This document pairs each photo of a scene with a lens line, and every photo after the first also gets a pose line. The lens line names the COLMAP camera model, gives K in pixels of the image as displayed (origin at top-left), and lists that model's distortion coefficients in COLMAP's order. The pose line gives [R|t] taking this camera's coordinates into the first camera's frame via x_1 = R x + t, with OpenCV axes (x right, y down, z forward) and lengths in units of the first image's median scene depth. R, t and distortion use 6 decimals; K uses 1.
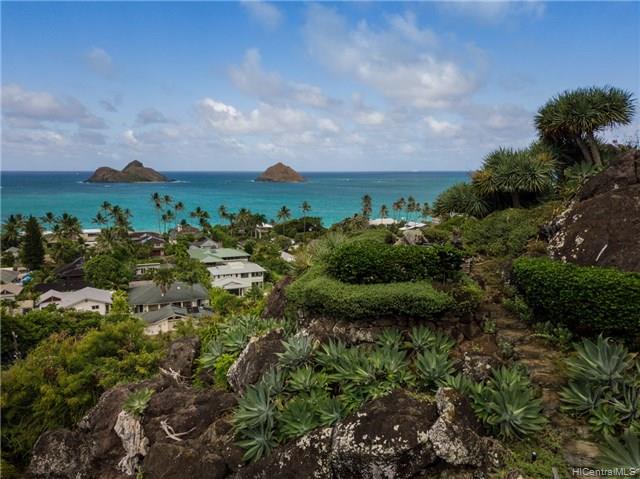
lens RADIAL K [[530.1, 0, 320.0], [0, 530.1, 239.5], [0, 0, 1]] dist [-0.000038, -0.001203]
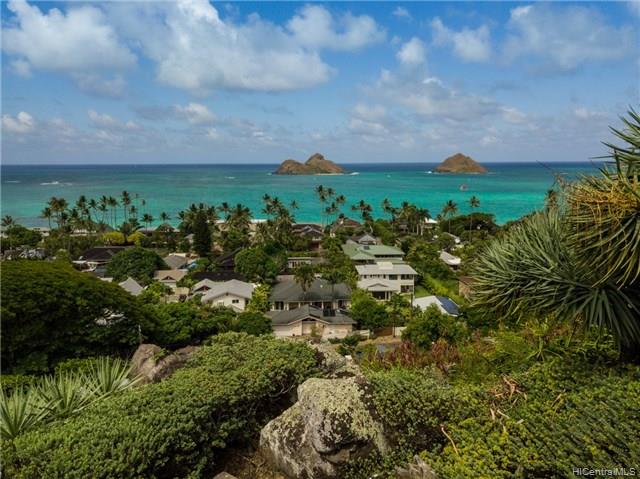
lens RADIAL K [[508.3, 0, 320.0], [0, 508.3, 239.5], [0, 0, 1]] dist [0.123291, -0.000450]
pose [[0.936887, 0.044633, -0.346771, 0.035553], [-0.037599, 0.998928, 0.026988, -0.013905], [0.347604, -0.012246, 0.937562, 0.116880]]
